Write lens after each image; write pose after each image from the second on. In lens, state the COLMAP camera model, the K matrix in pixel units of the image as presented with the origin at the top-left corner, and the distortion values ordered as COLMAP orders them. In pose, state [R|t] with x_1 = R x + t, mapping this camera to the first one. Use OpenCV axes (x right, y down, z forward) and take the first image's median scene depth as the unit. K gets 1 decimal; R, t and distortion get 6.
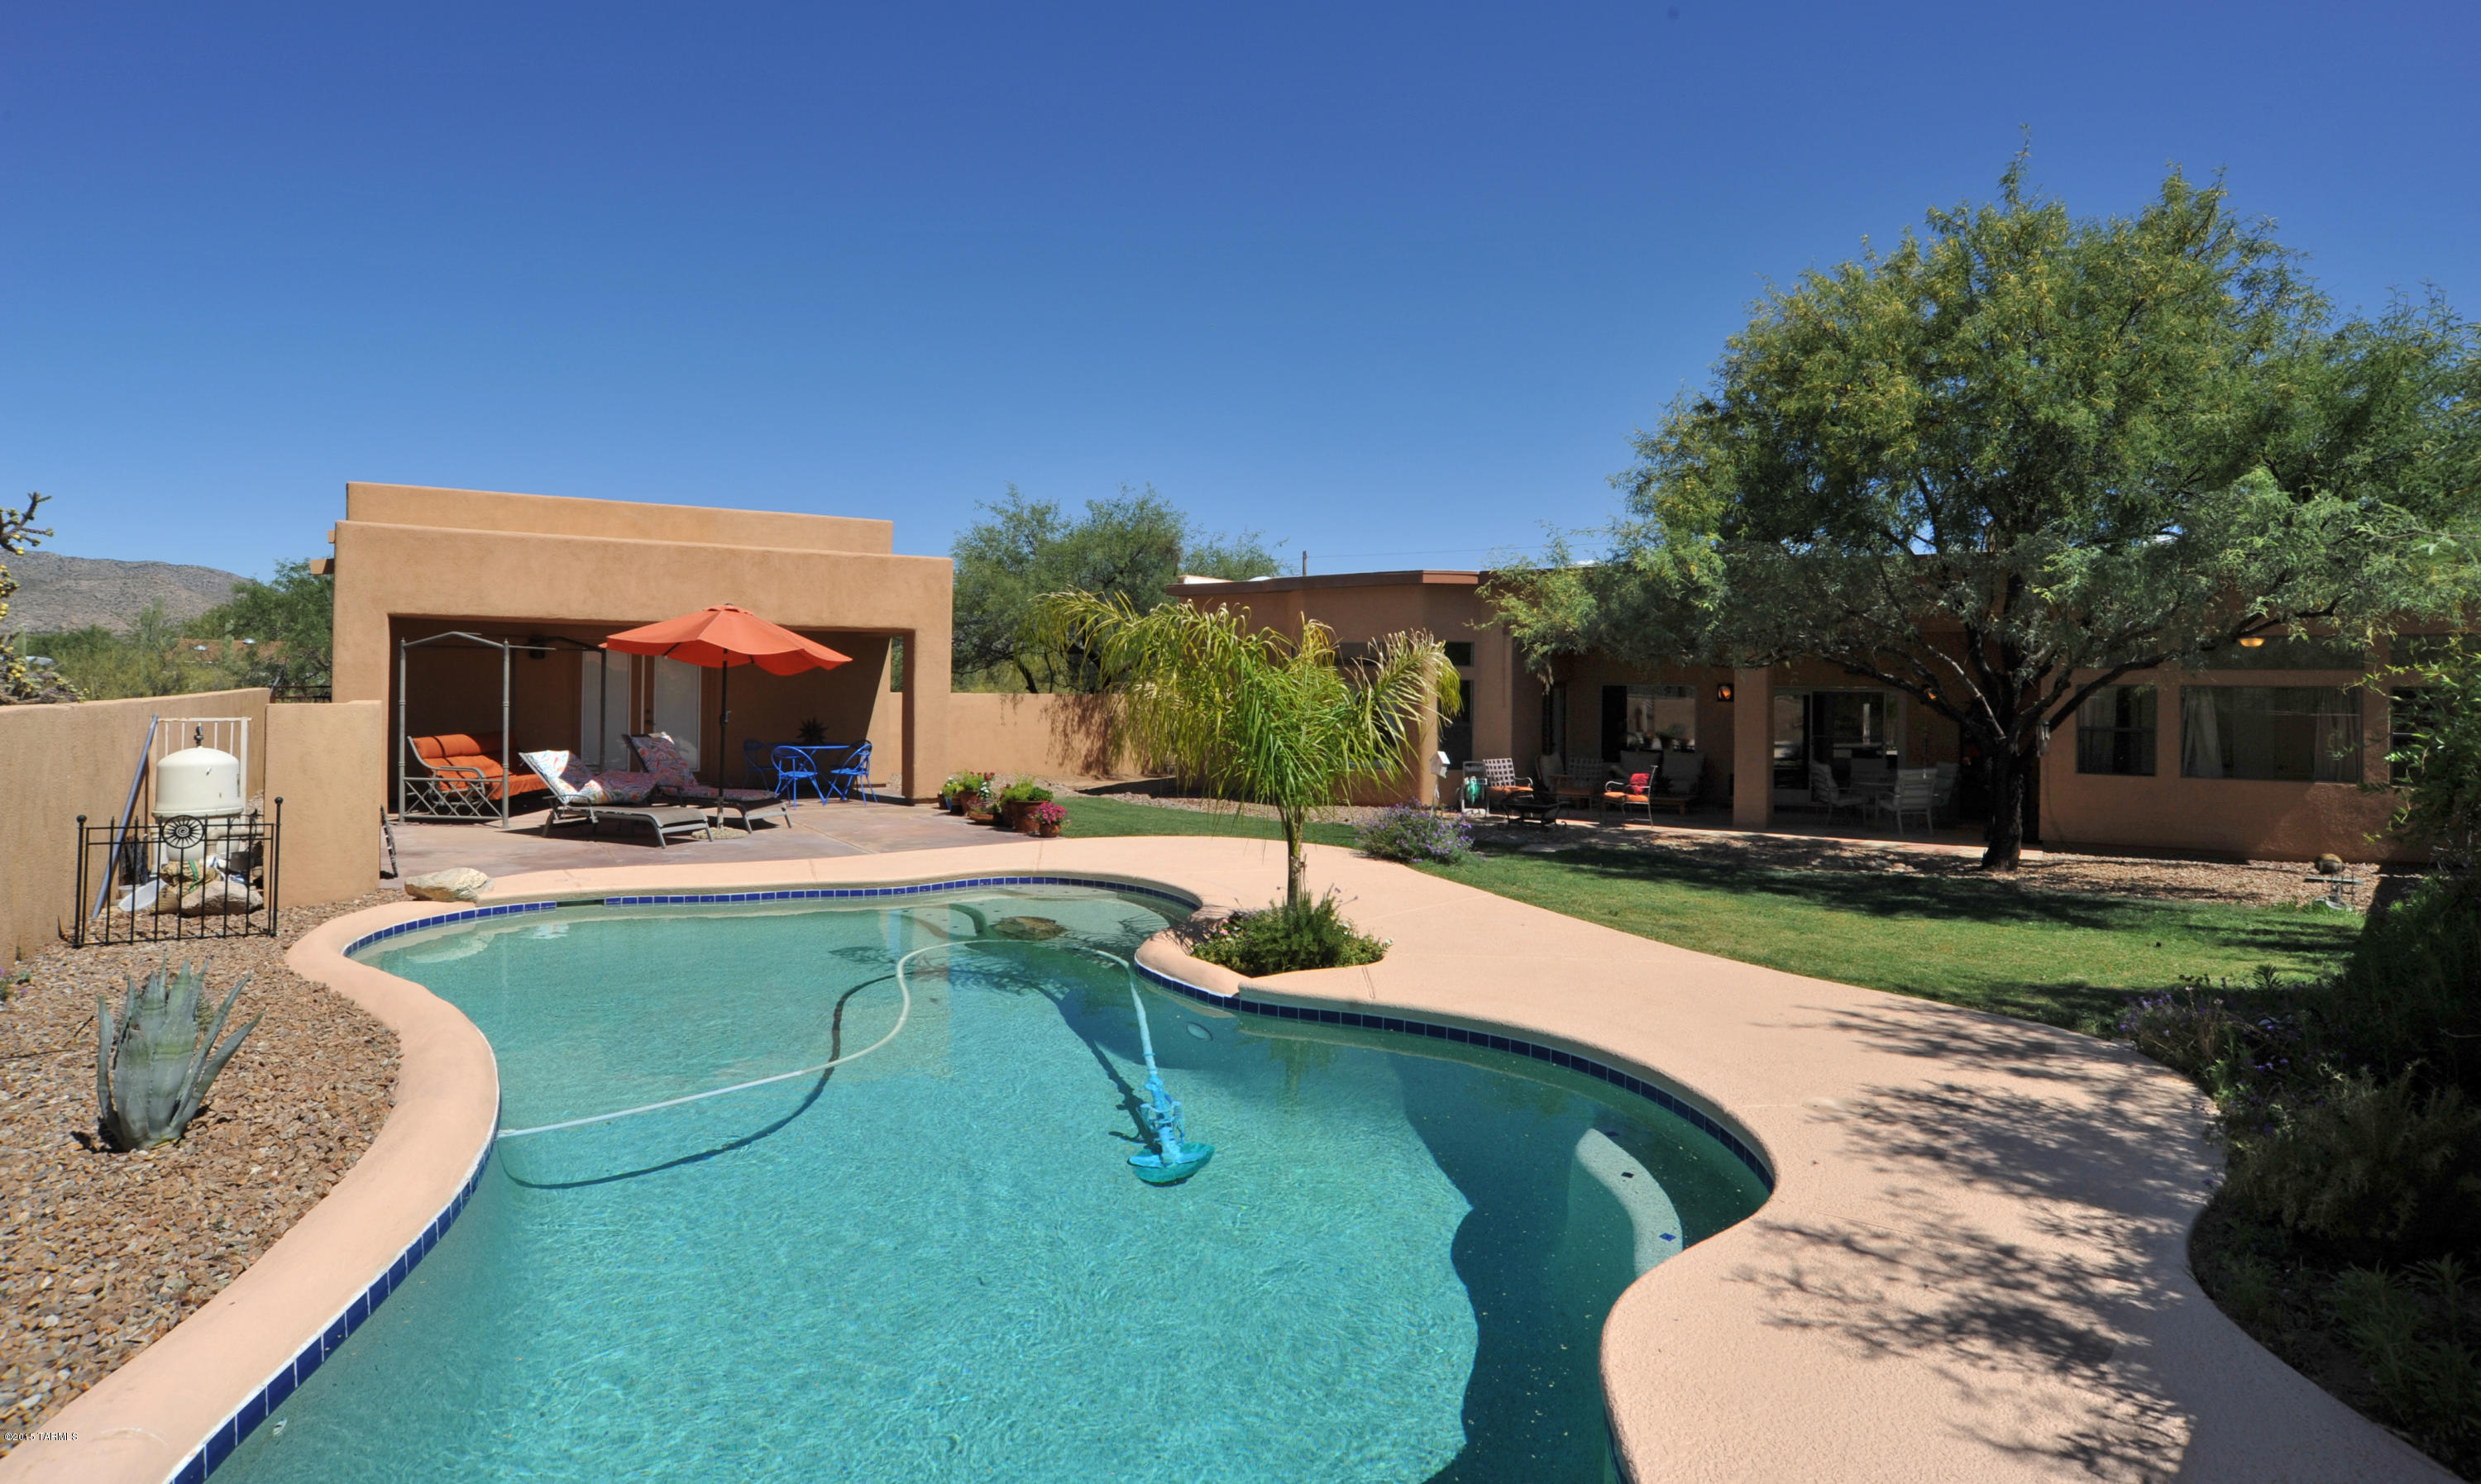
lens RADIAL K [[1297.1, 0, 1240.5], [0, 1297.1, 742.0], [0, 0, 1]] dist [-0.001532, -0.000501]
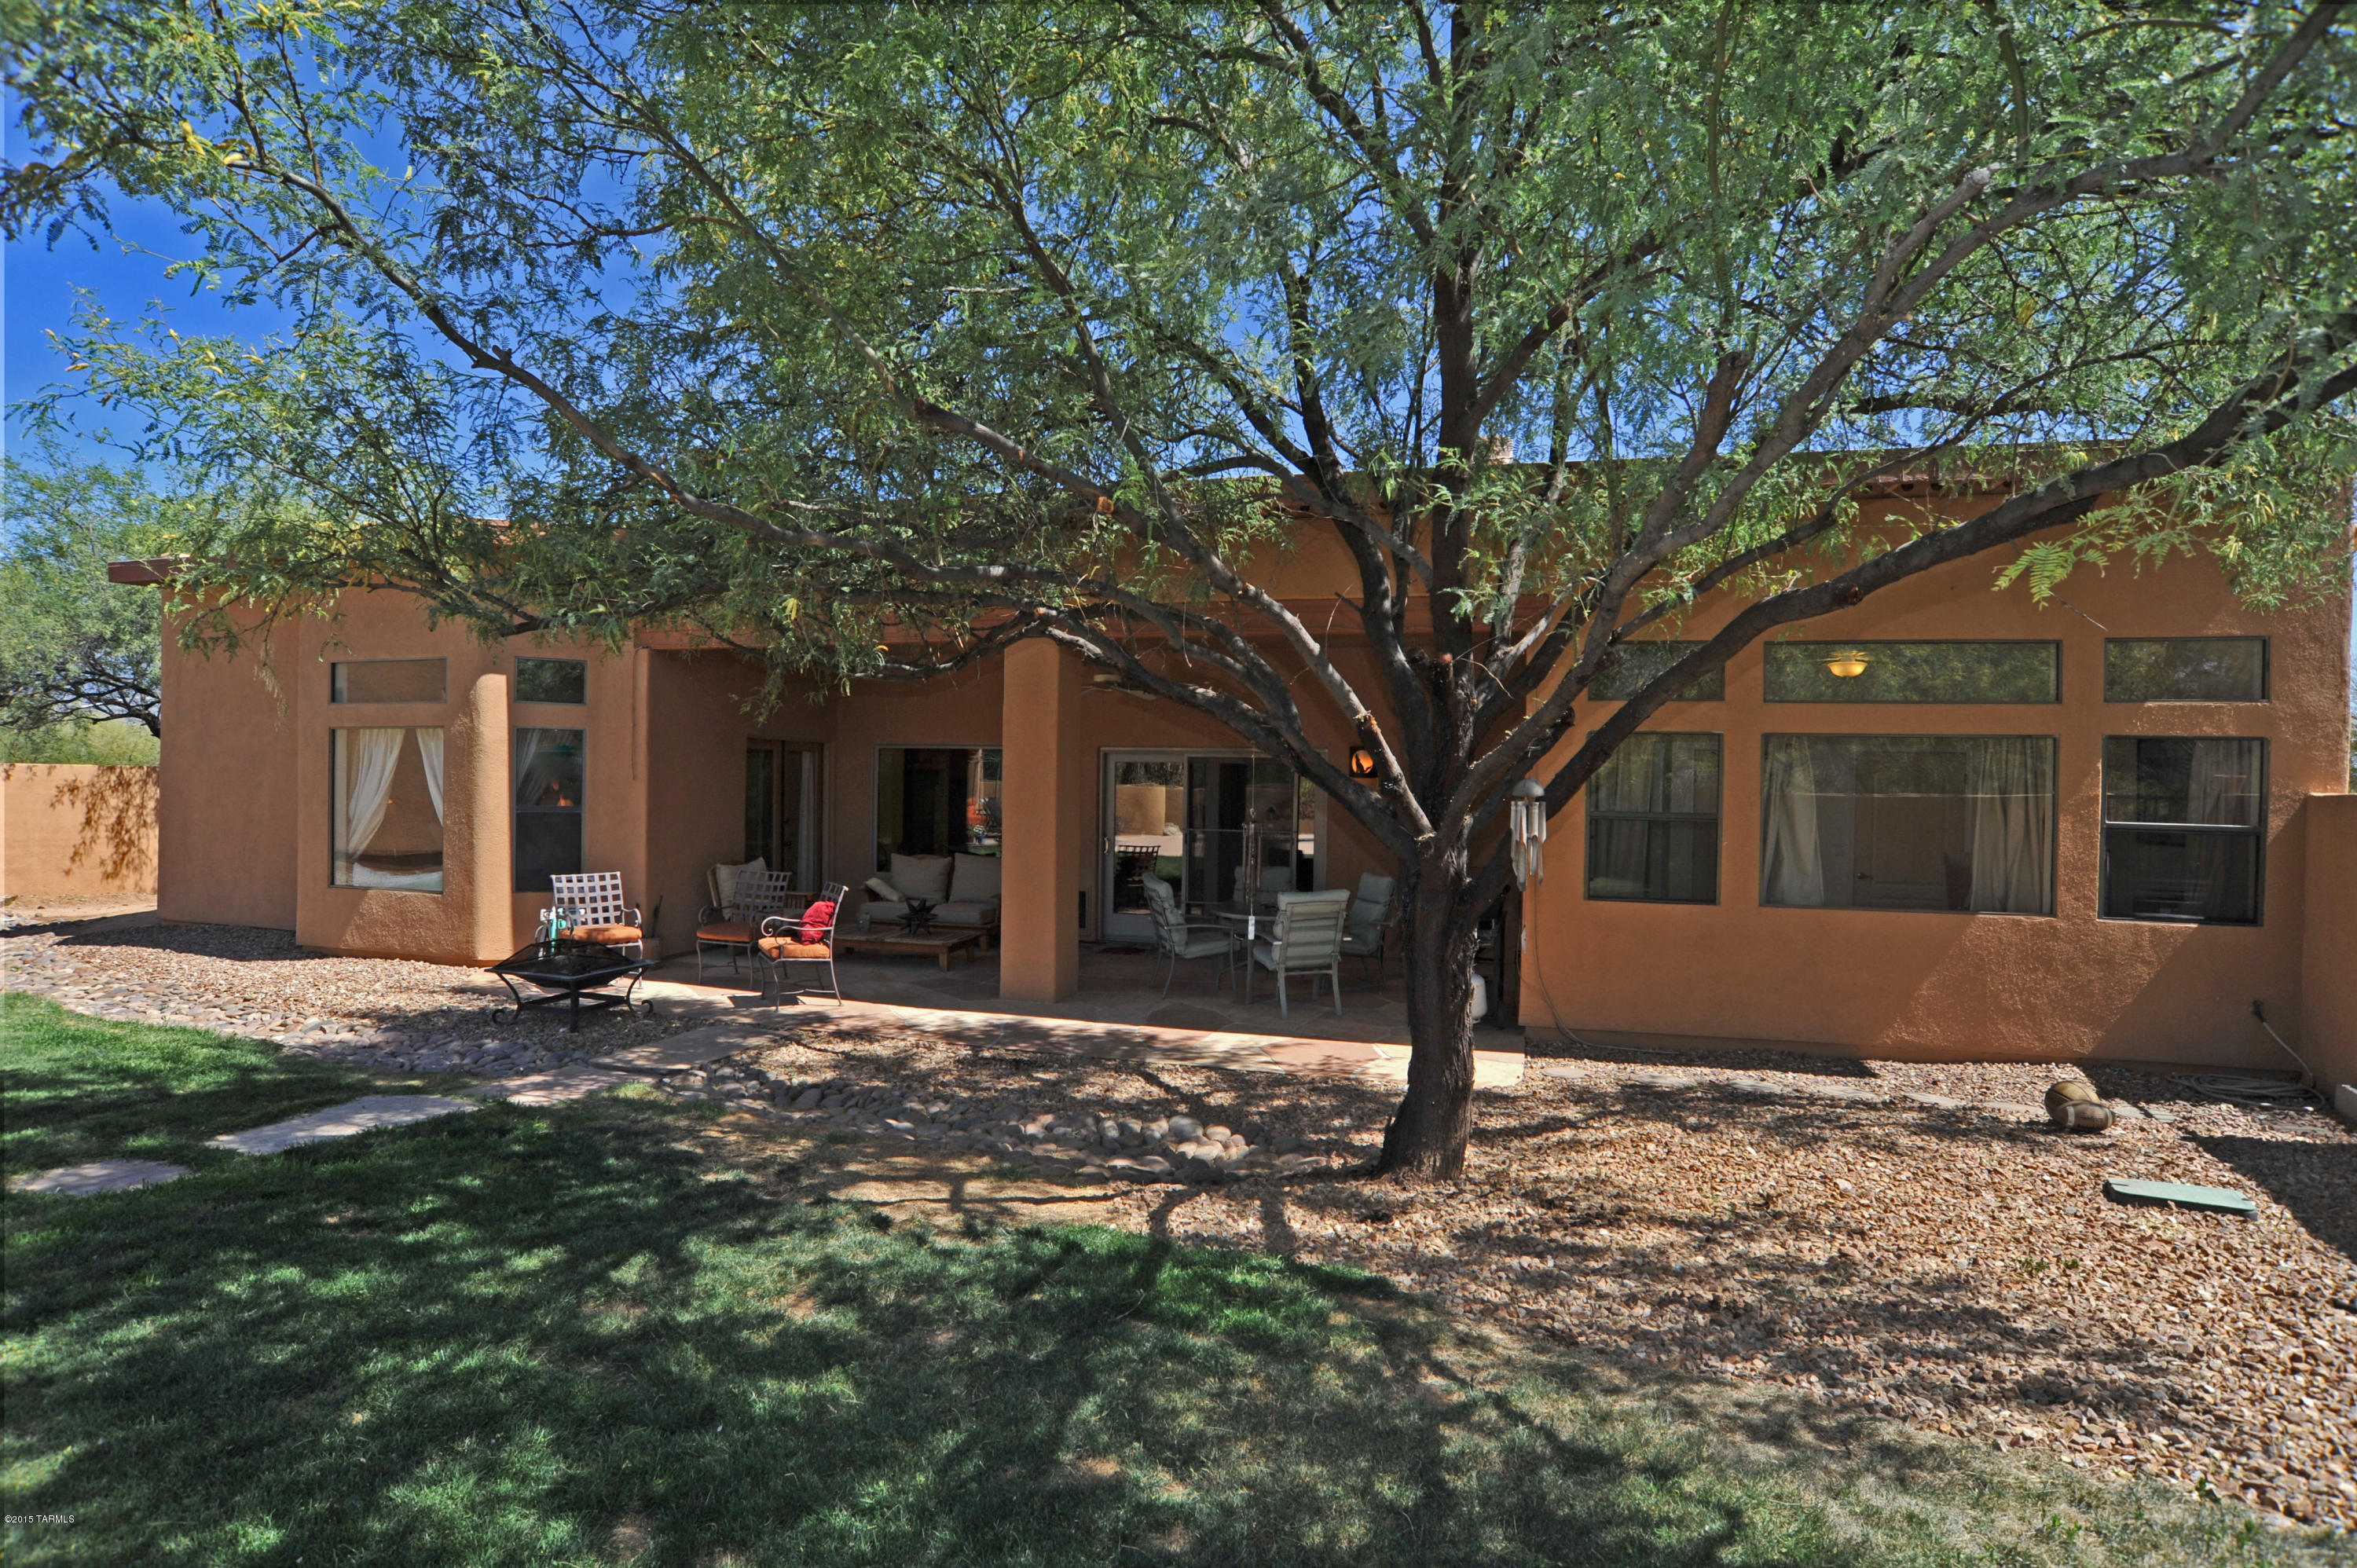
lens RADIAL K [[1194.1, 0, 1178.5], [0, 1194.1, 784.0], [0, 0, 1]] dist [0.001790, 0.000329]
pose [[0.985946, -0.003540, 0.167028, 0.390800], [0.000218, 0.999802, 0.019904, -0.034220], [-0.167065, -0.019588, 0.985751, 0.532318]]
